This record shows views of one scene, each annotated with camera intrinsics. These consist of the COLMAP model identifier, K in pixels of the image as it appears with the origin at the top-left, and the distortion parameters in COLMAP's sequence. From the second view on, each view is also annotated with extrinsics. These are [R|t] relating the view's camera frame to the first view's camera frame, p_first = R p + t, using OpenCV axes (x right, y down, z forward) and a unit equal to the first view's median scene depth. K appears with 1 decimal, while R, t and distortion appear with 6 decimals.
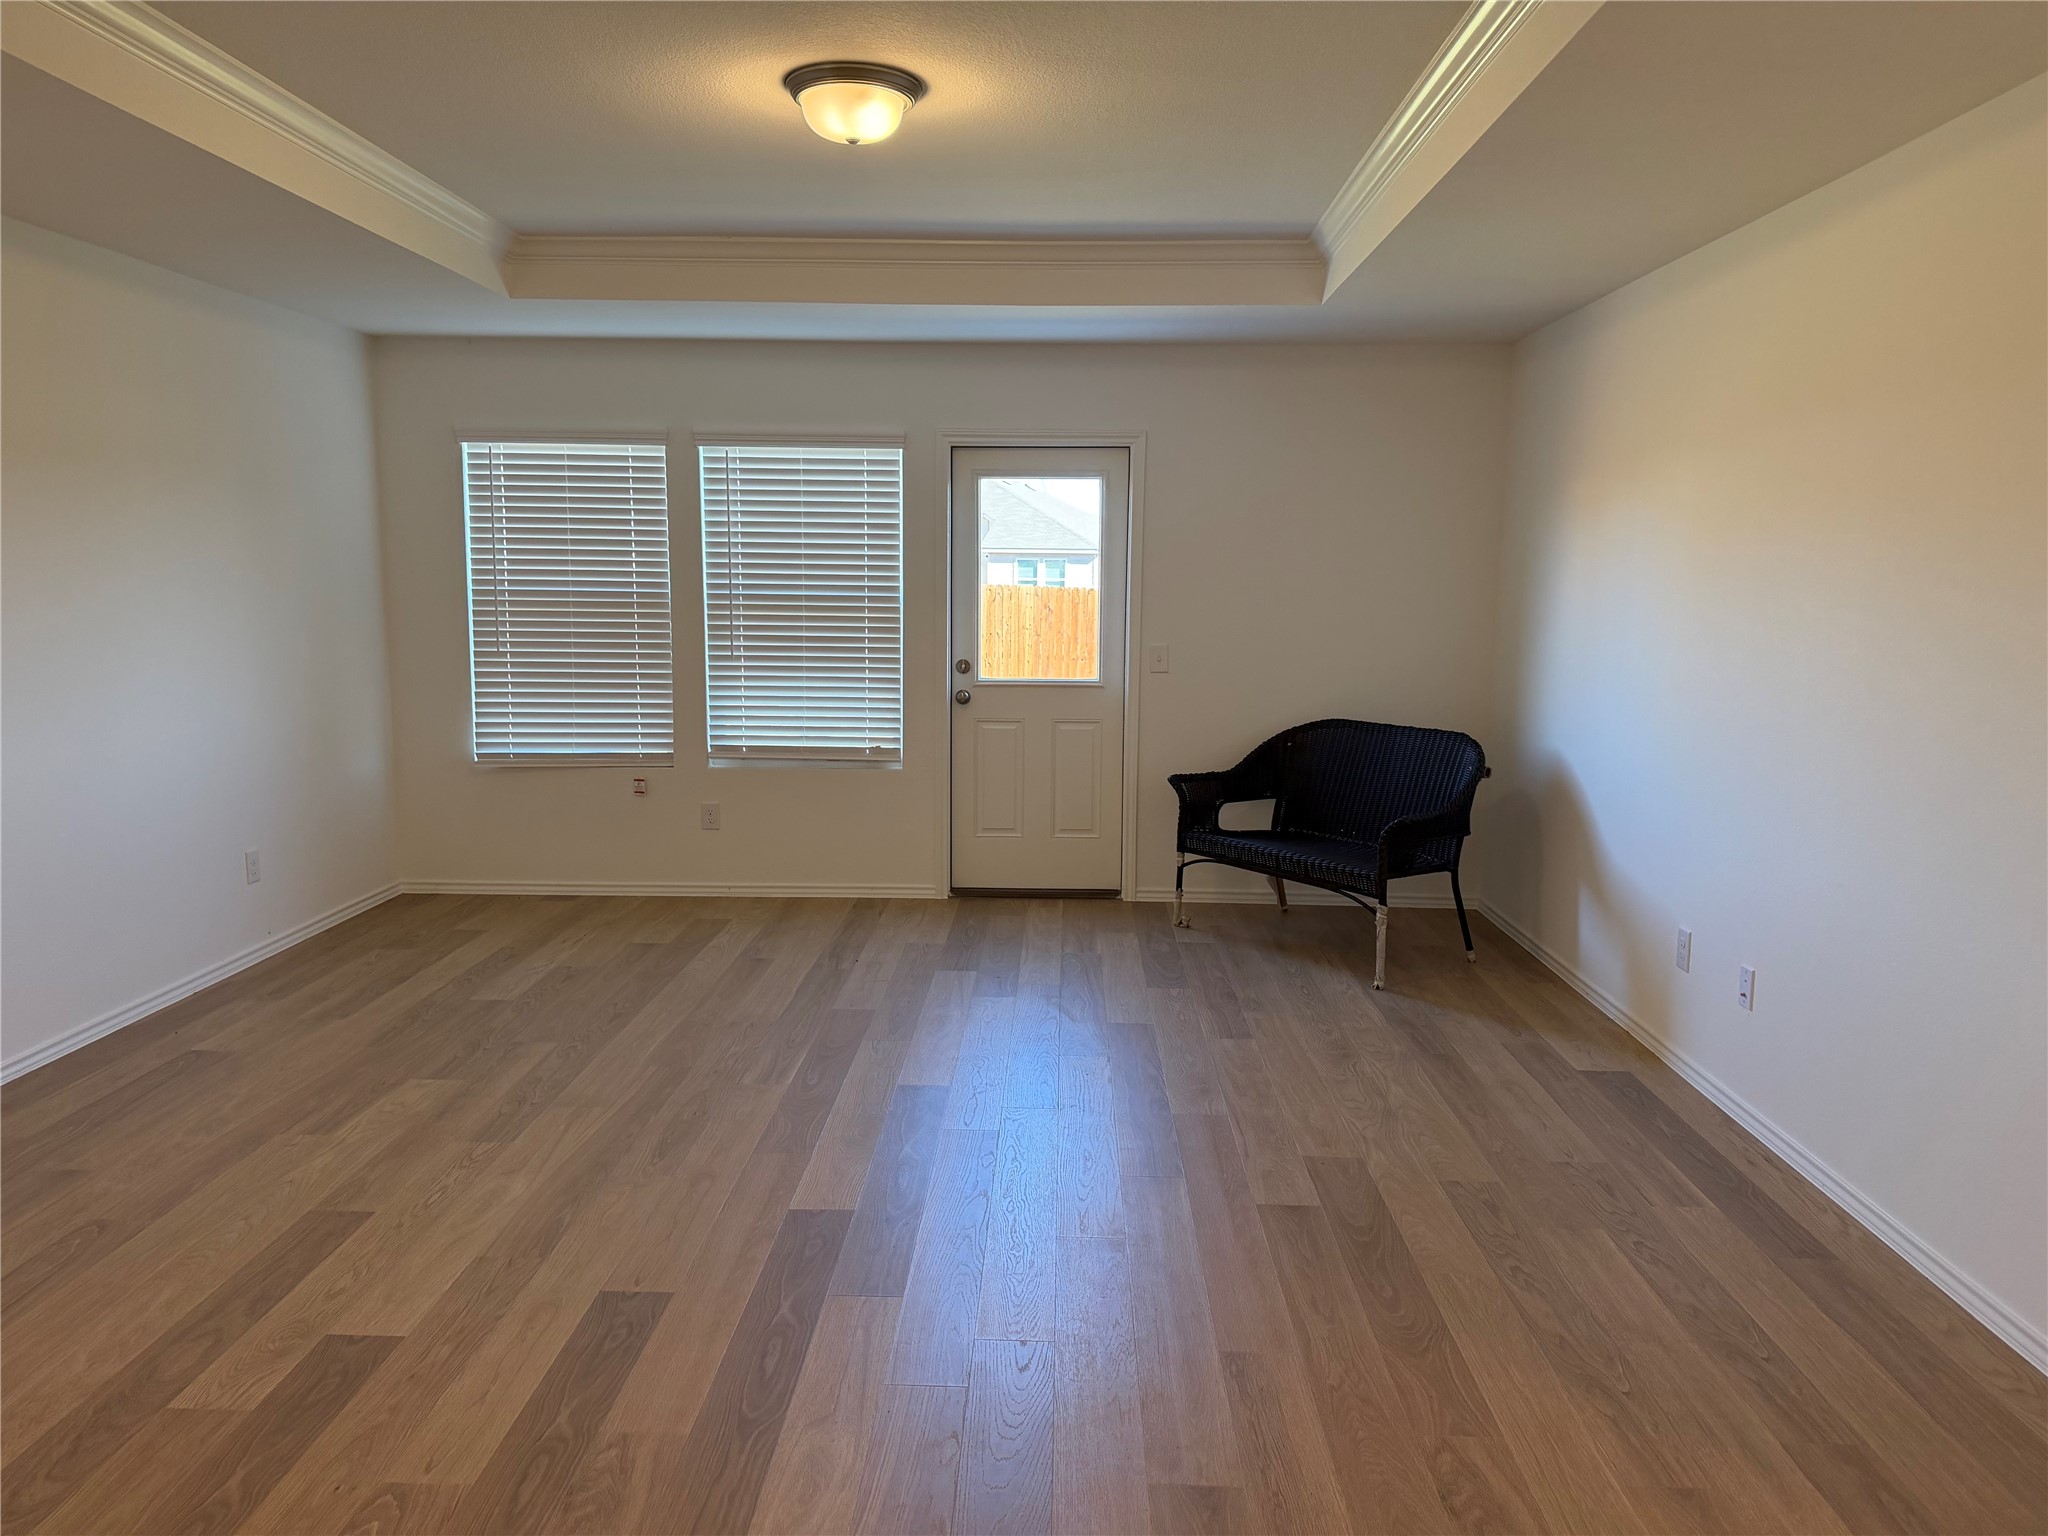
lens RADIAL K [[1448.4, 0, 1022.6], [0, 1448.4, 769.0], [0, 0, 1]] dist [0.006328, -0.008397]
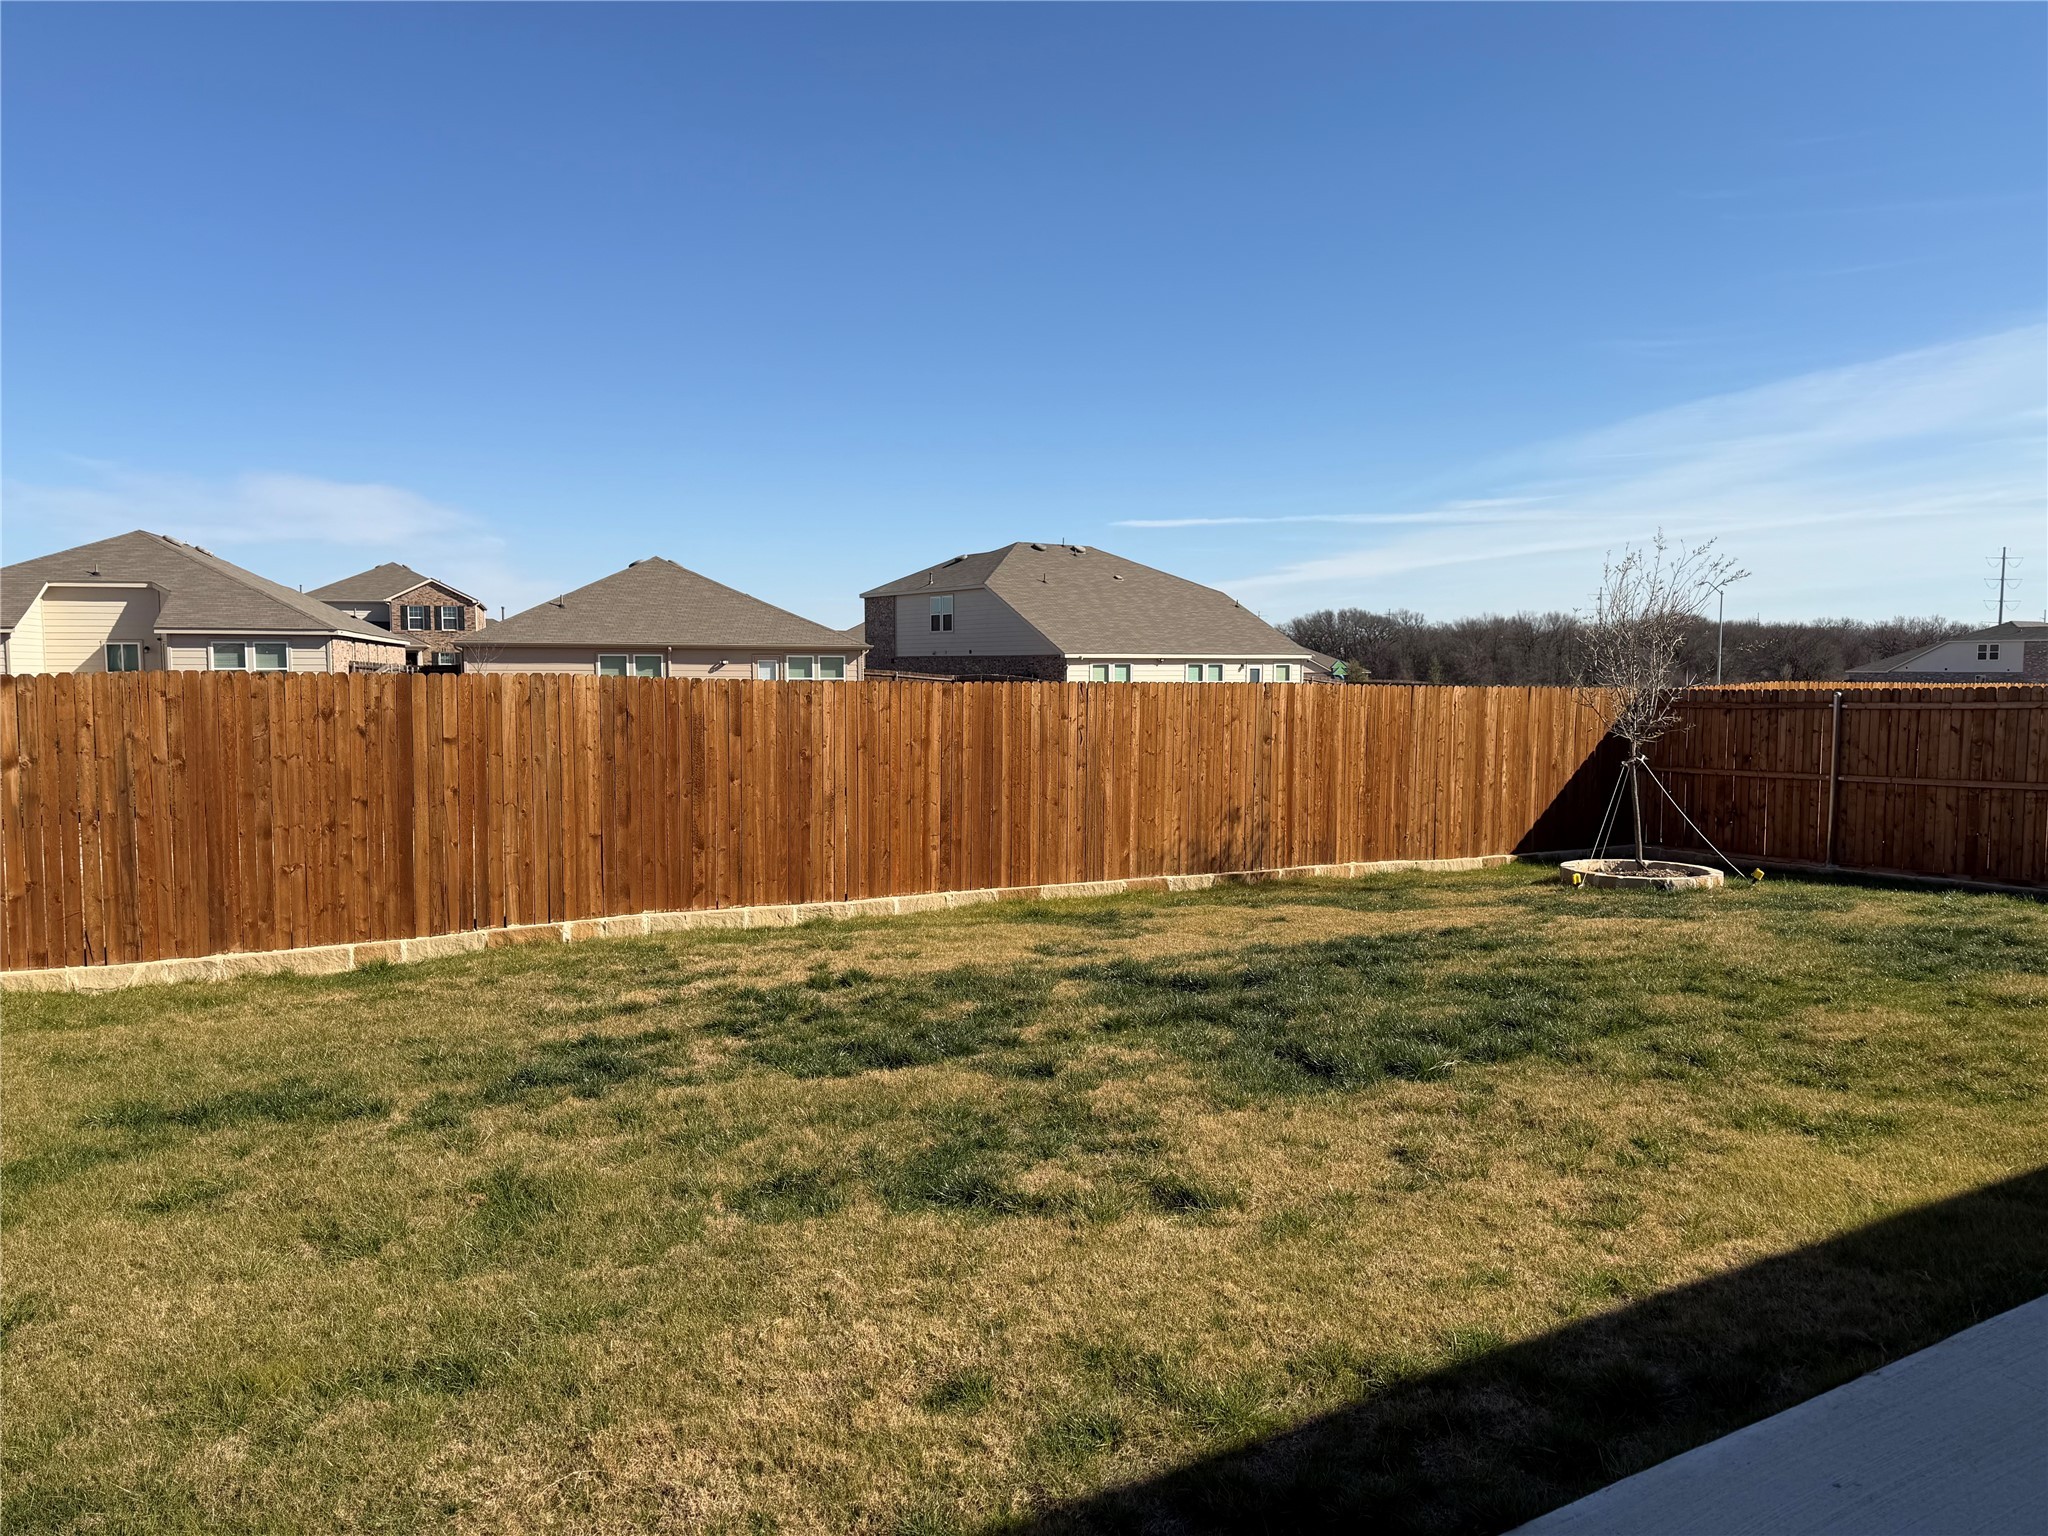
lens RADIAL K [[1448.4, 0, 1025.9], [0, 1448.4, 768.7], [0, 0, 1]] dist [0.006328, -0.008397]
pose [[0.842387, -0.033438, 0.537835, -0.057133], [0.066776, 0.996858, -0.042612, -0.016669], [-0.534720, 0.071810, 0.841972, 0.130910]]
